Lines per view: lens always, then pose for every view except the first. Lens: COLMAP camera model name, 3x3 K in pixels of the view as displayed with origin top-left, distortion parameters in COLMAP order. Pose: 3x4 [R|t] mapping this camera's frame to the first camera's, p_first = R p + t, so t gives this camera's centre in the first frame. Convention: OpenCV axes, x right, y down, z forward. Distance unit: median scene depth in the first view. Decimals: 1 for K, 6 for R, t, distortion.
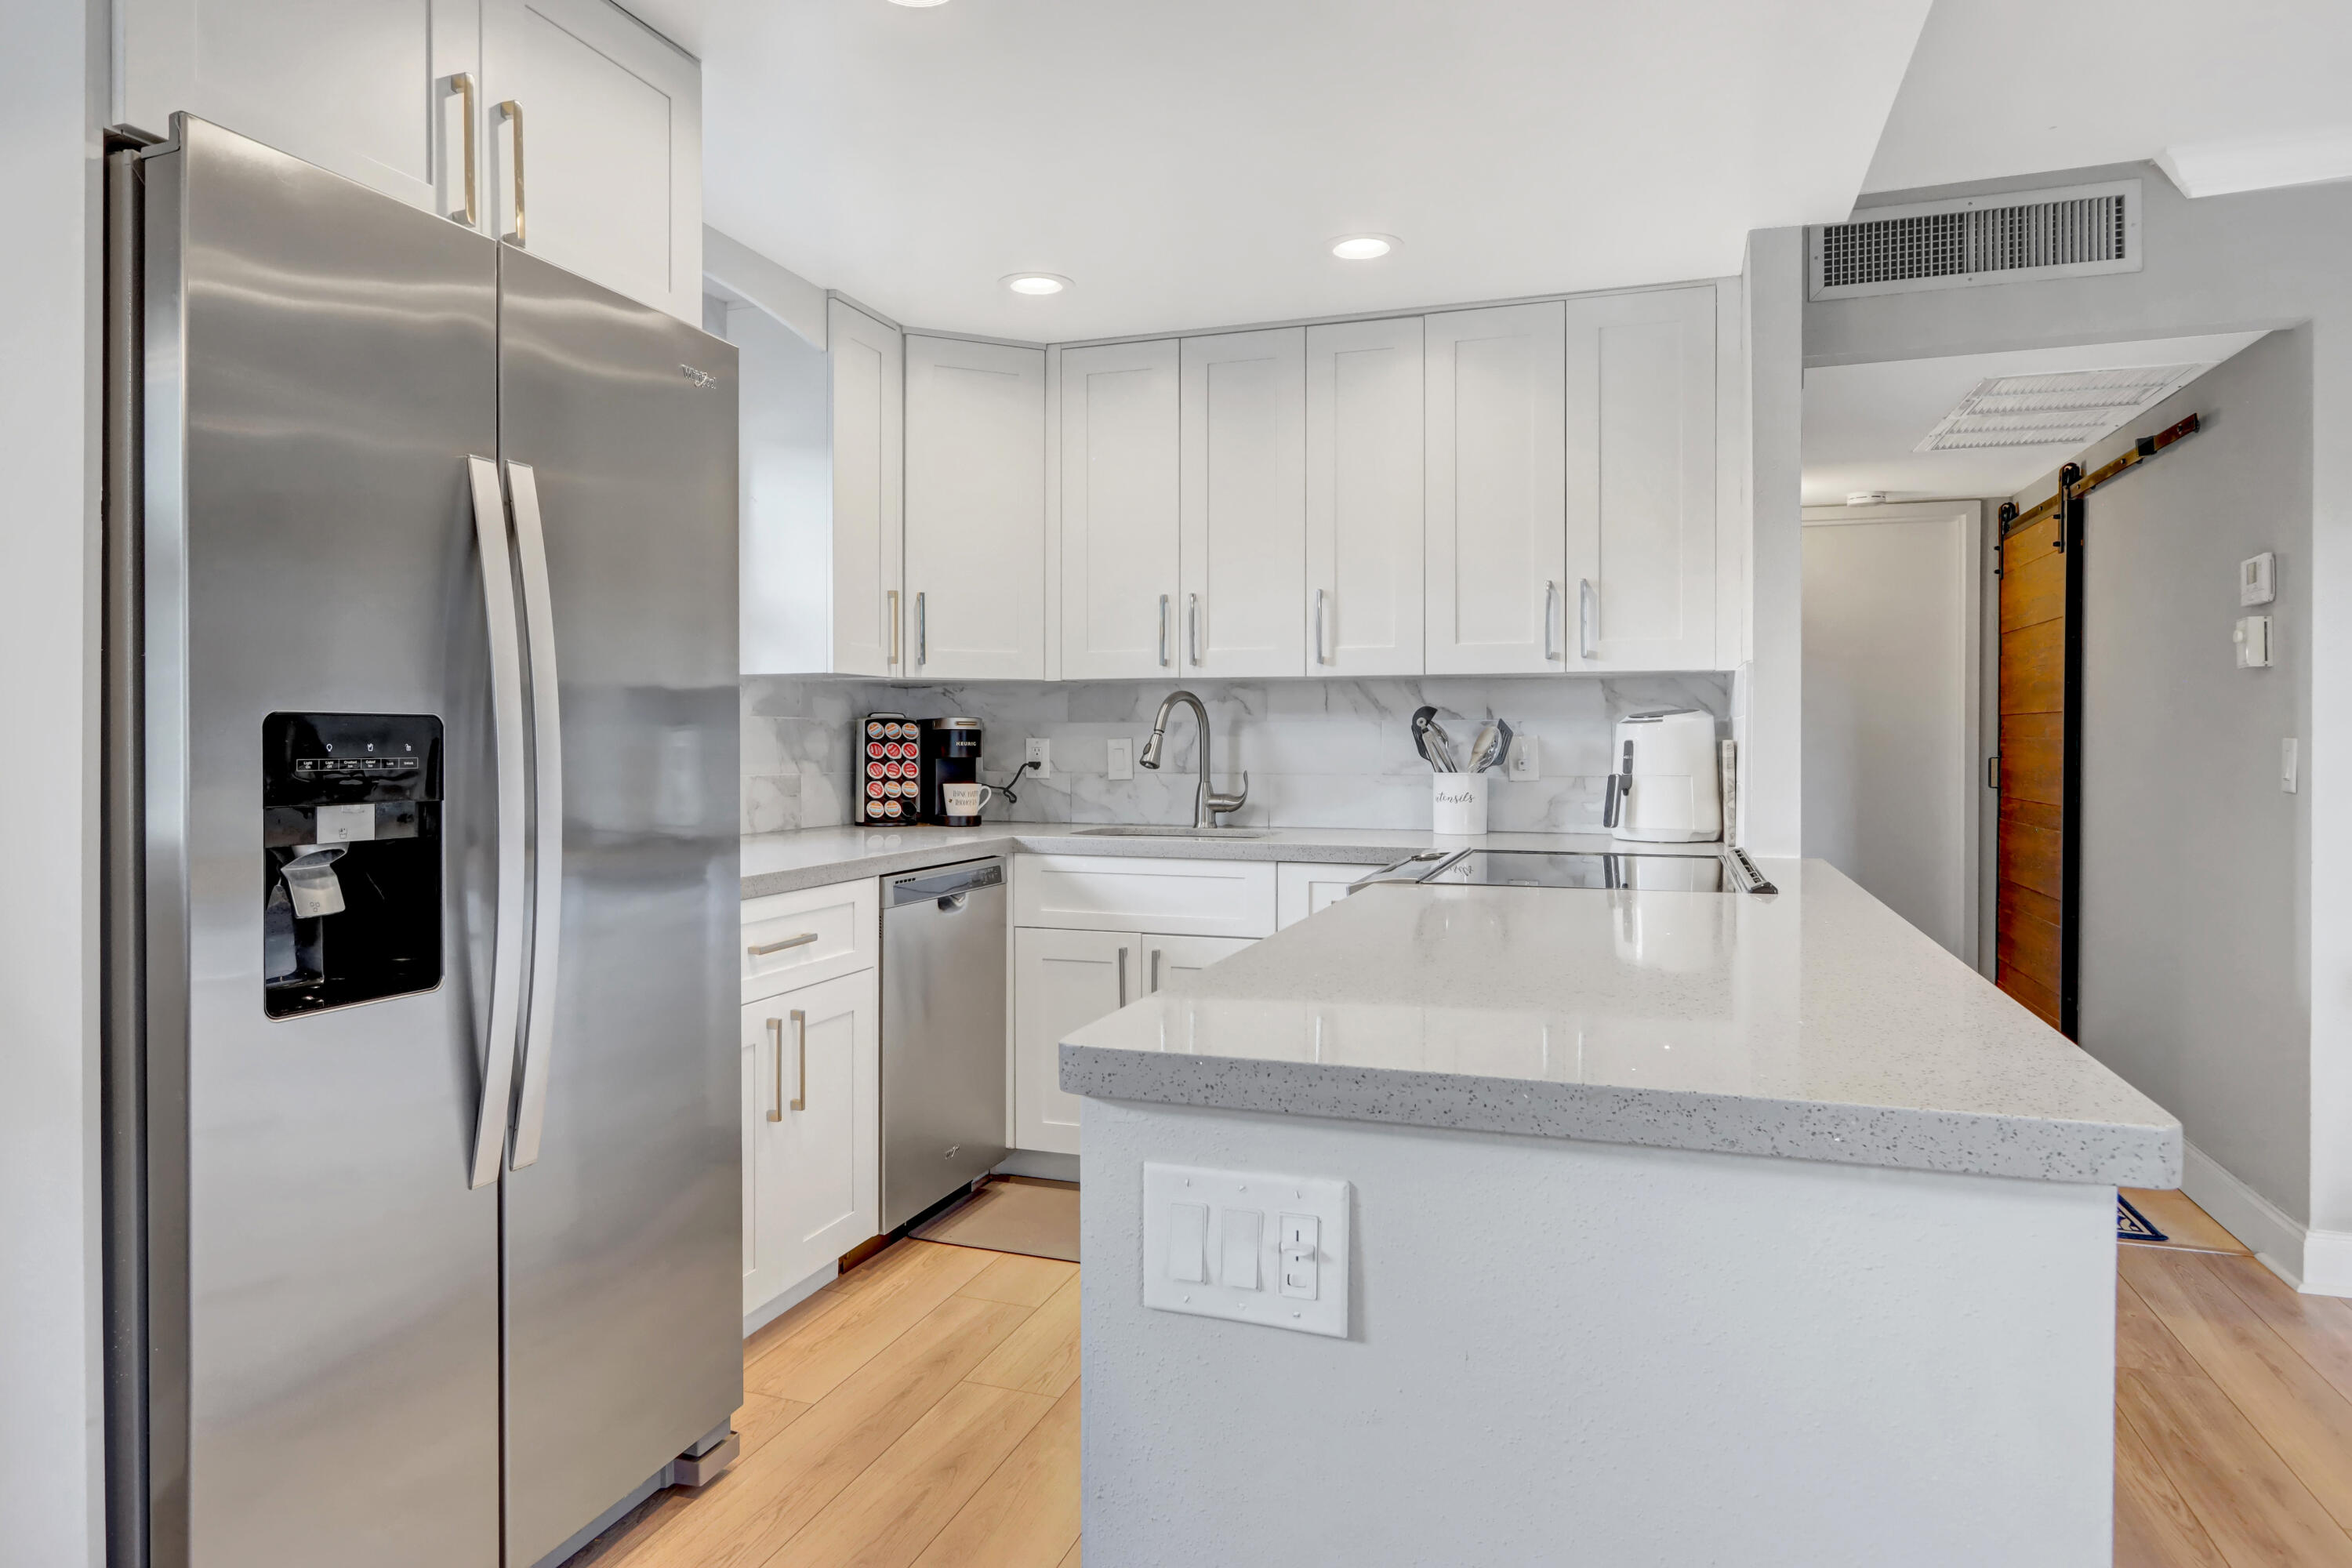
lens RADIAL K [[1426.6, 0, 1151.1], [0, 1426.6, 751.4], [0, 0, 1]] dist [-0.010437, 0.000051]
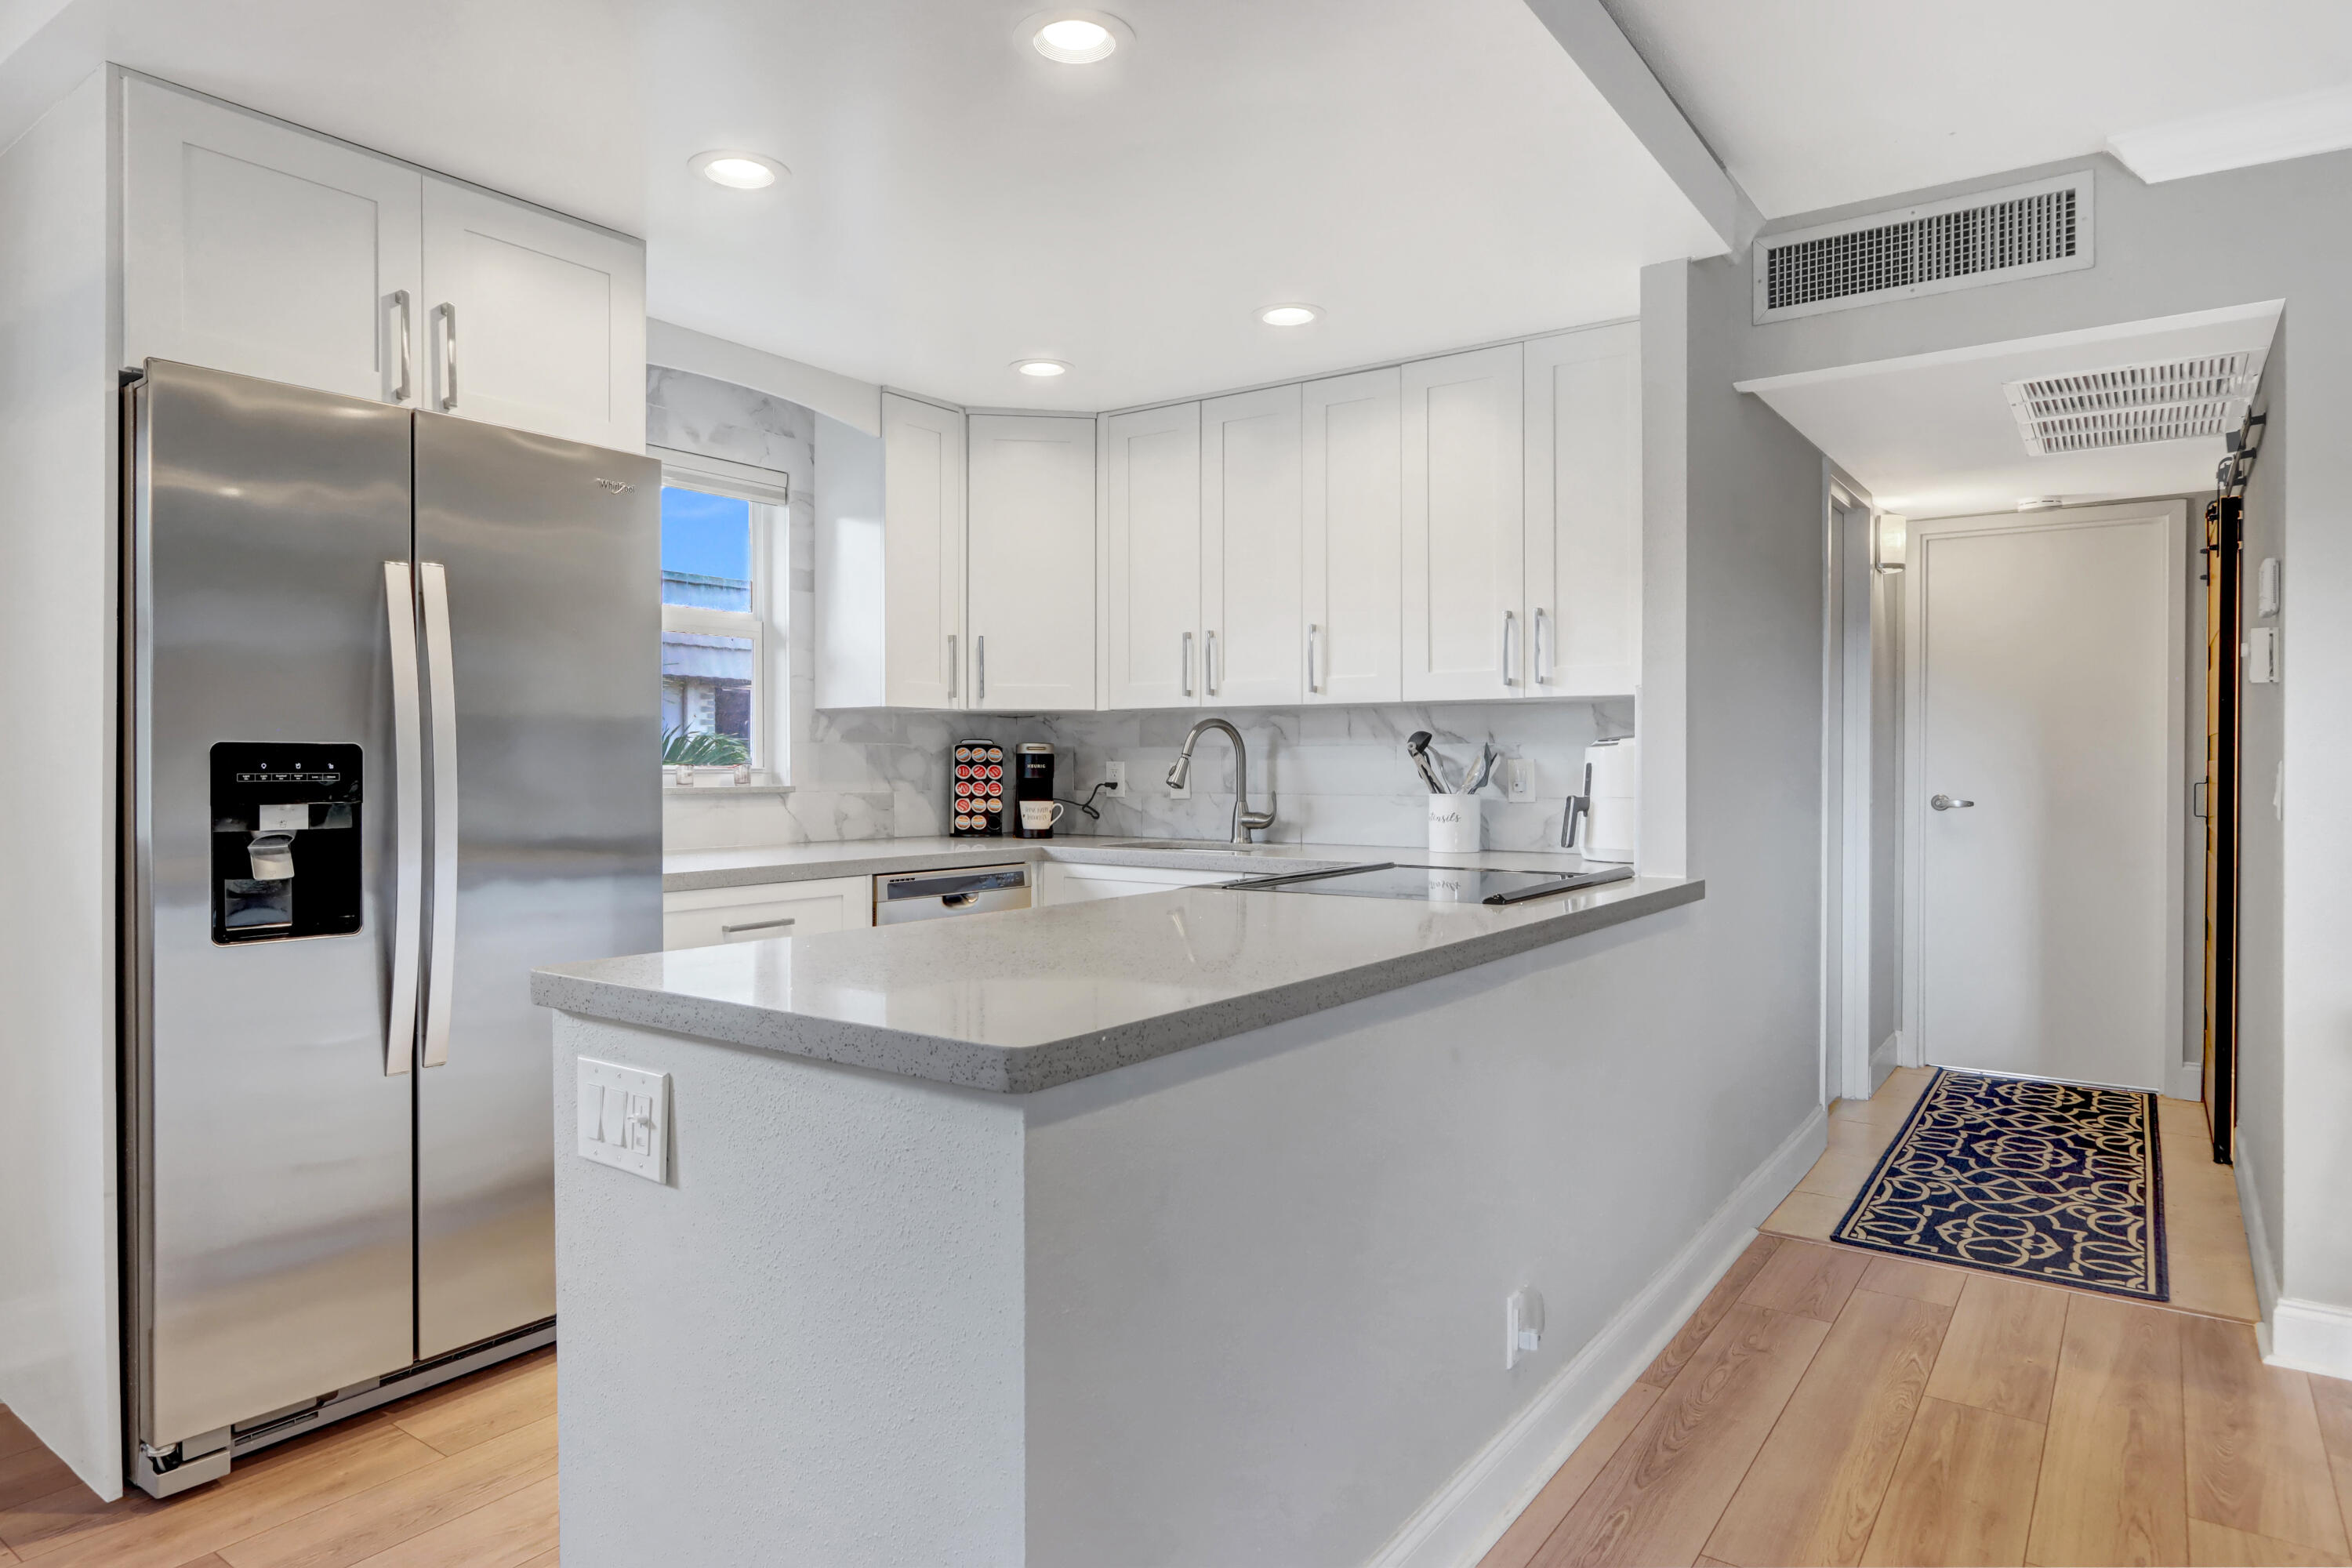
lens RADIAL K [[1403.9, 0, 1146.4], [0, 1403.9, 772.3], [0, 0, 1]] dist [-0.008714, -0.000301]
pose [[0.959379, 0.002017, -0.282114, 0.292988], [-0.002673, 0.999995, -0.001940, 0.001627], [0.282109, 0.002616, 0.959379, -0.059479]]
